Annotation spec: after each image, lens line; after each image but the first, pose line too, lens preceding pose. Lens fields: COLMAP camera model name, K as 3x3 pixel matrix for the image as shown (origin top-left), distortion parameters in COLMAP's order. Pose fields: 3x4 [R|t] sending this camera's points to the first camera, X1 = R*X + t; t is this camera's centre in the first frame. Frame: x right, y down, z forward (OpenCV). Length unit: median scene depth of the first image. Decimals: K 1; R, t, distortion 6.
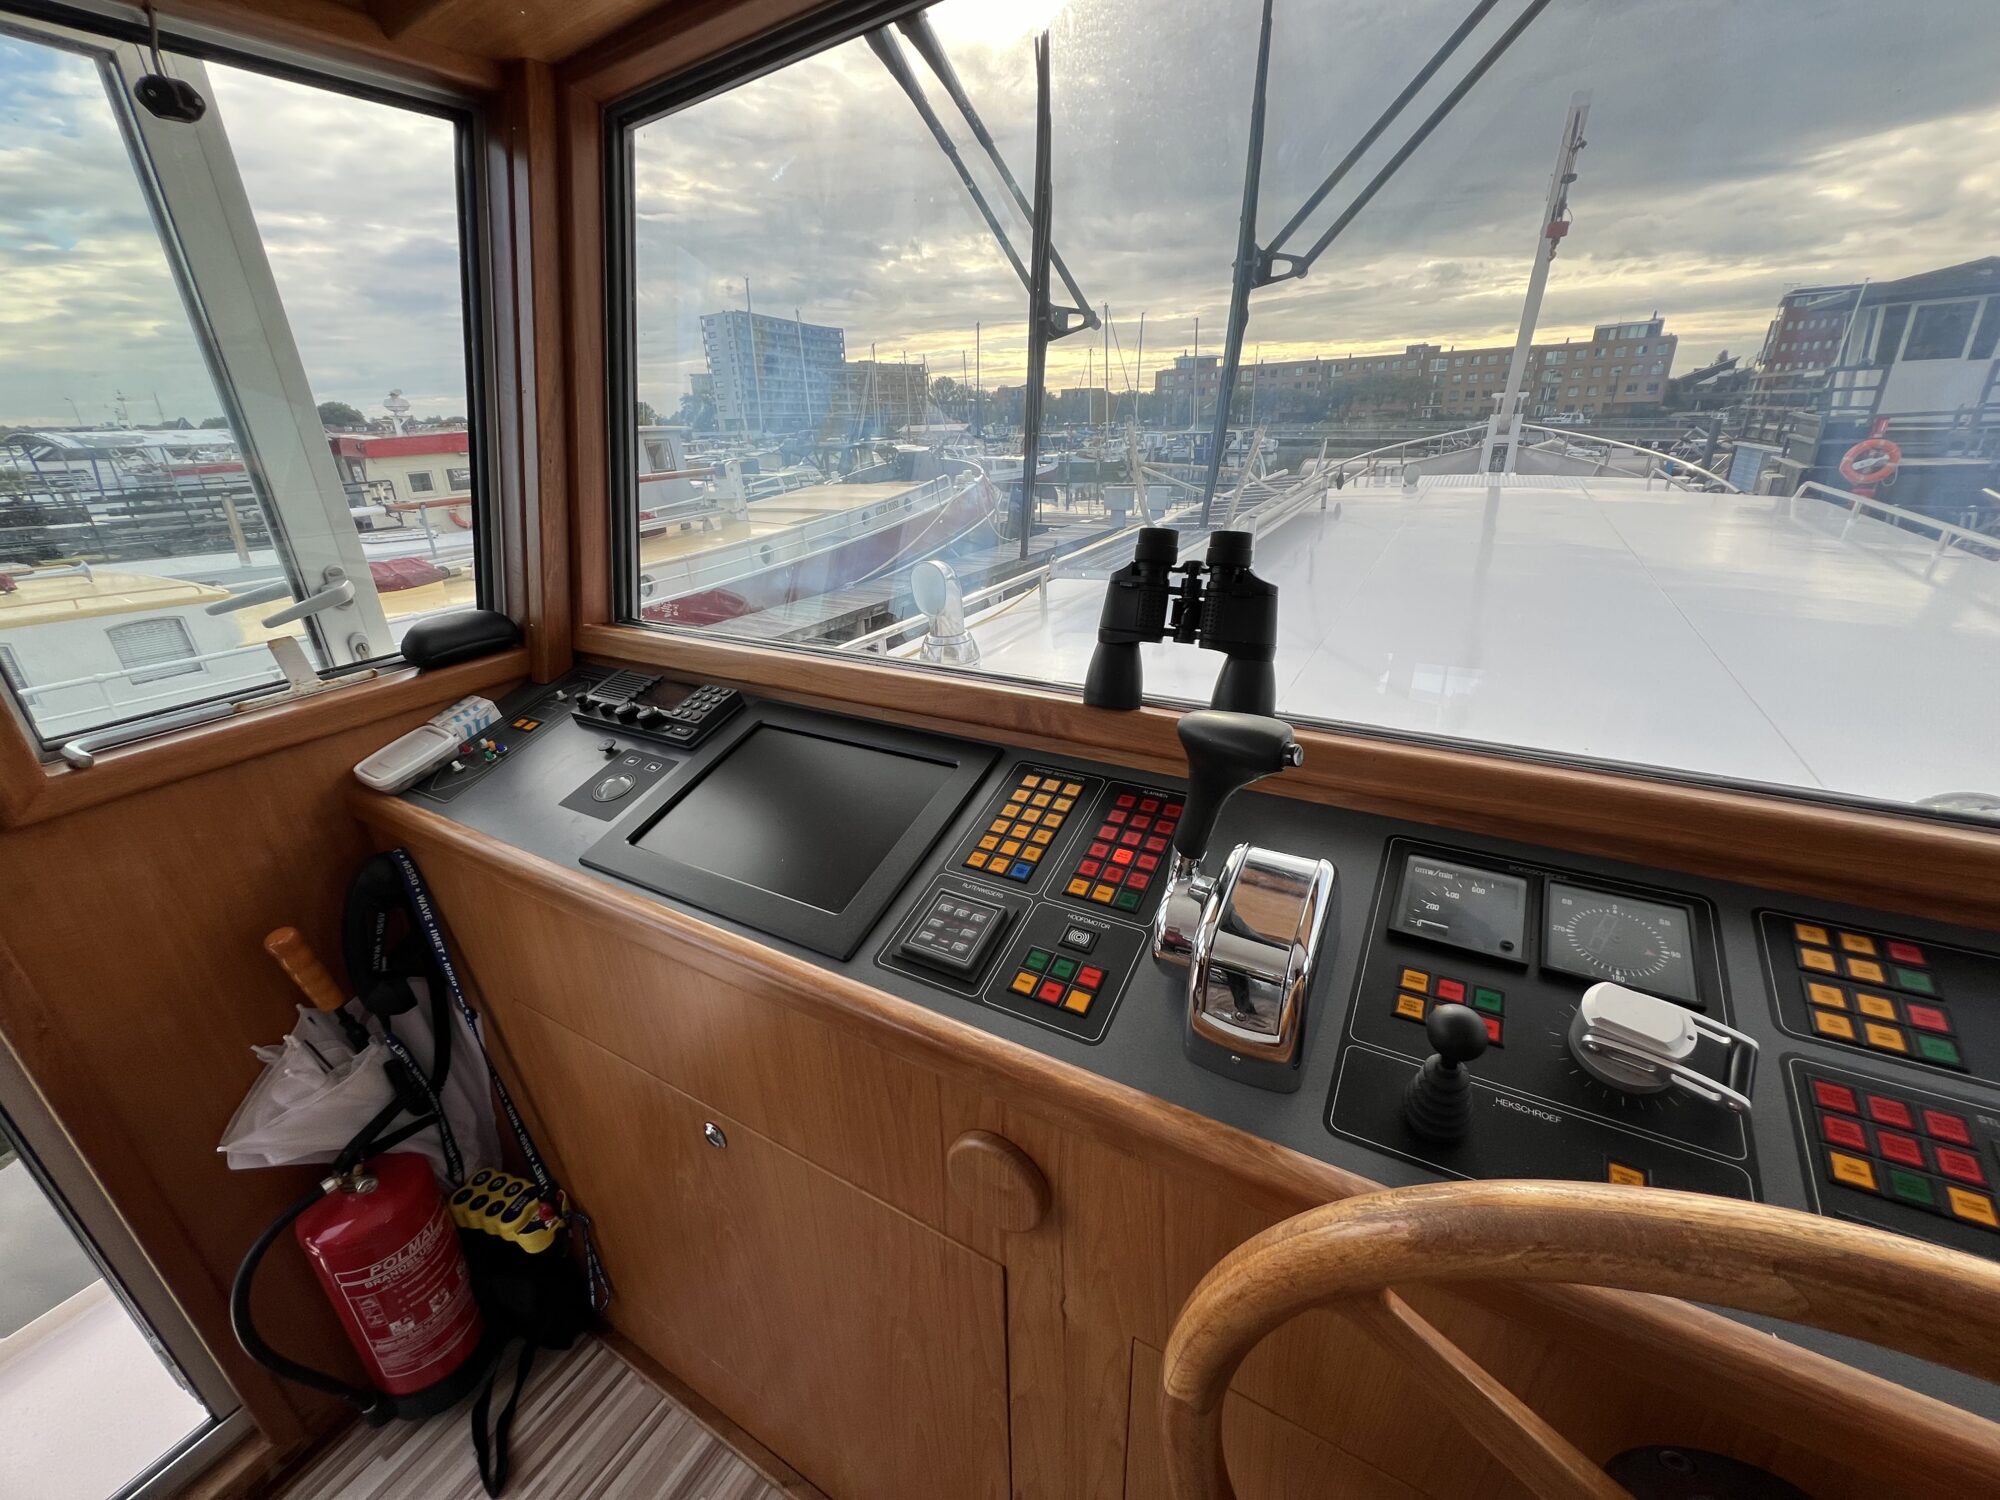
lens RADIAL K [[805.1, 0, 997.2], [0, 805.1, 747.7], [0, 0, 1]] dist [-0.004900, 0.001398]
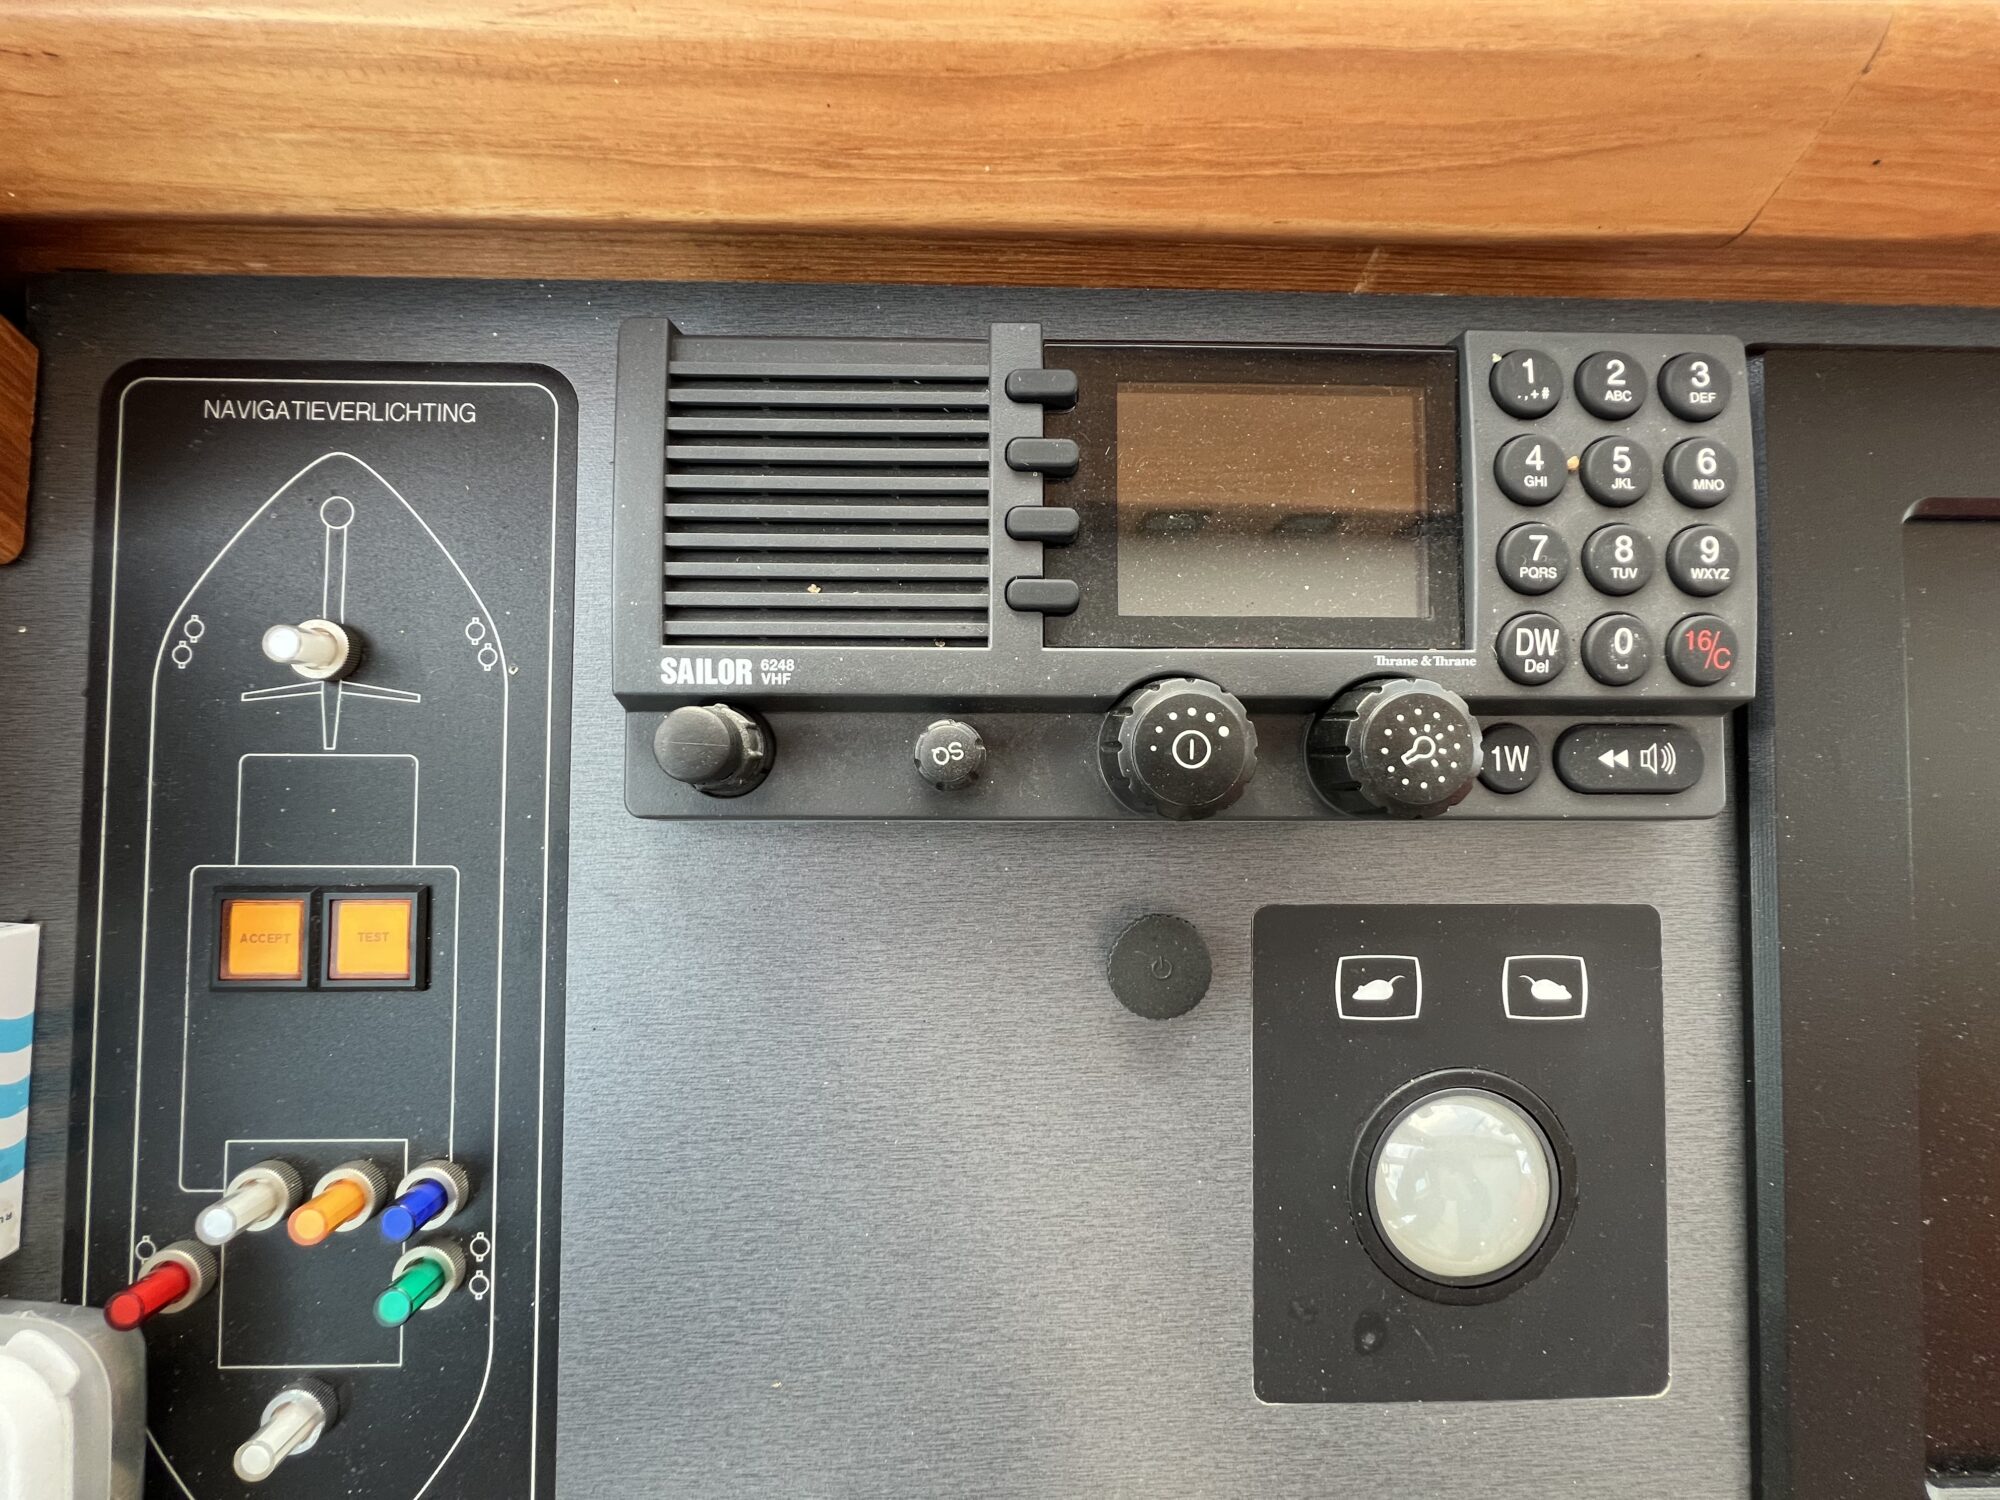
lens RADIAL K [[805.1, 0, 1008.2], [0, 805.1, 754.5], [0, 0, 1]] dist [-0.004900, 0.001398]
pose [[0.866598, -0.455173, 0.204516, -0.562704], [0.151500, 0.630488, 0.761270, -0.177005], [-0.475454, -0.628731, 0.615338, 1.001517]]
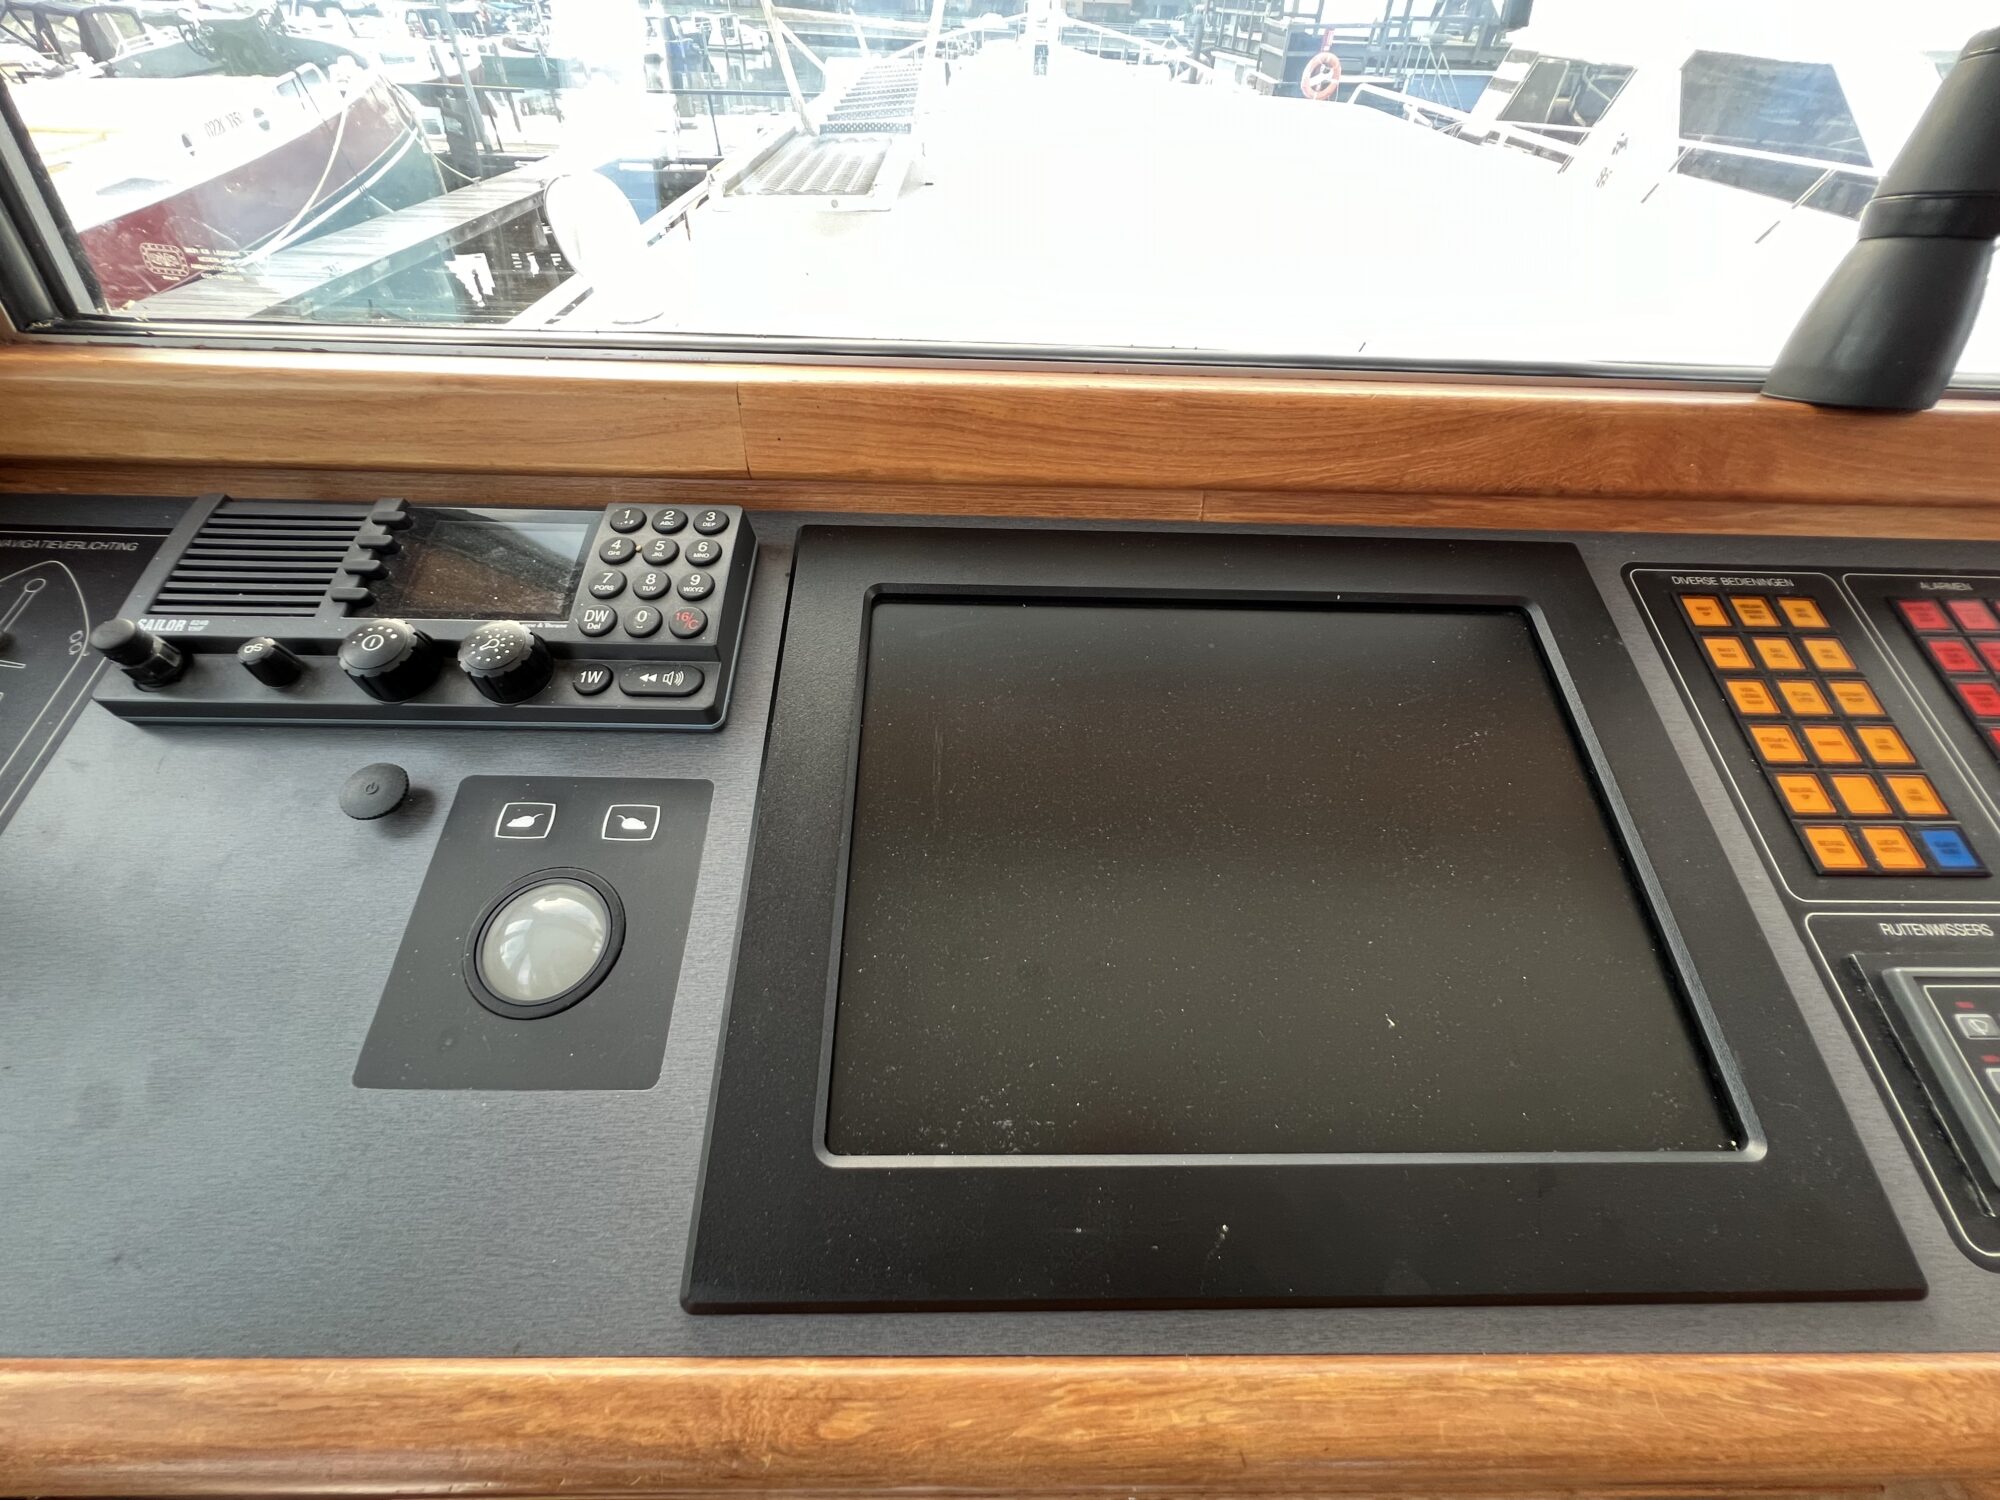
lens RADIAL K [[805.1, 0, 993.5], [0, 805.1, 744.7], [0, 0, 1]] dist [-0.004900, 0.001398]
pose [[0.860768, -0.307468, 0.405637, -0.433226], [0.144714, 0.911877, 0.384107, -0.103143], [-0.487992, -0.271926, 0.829410, 0.702449]]
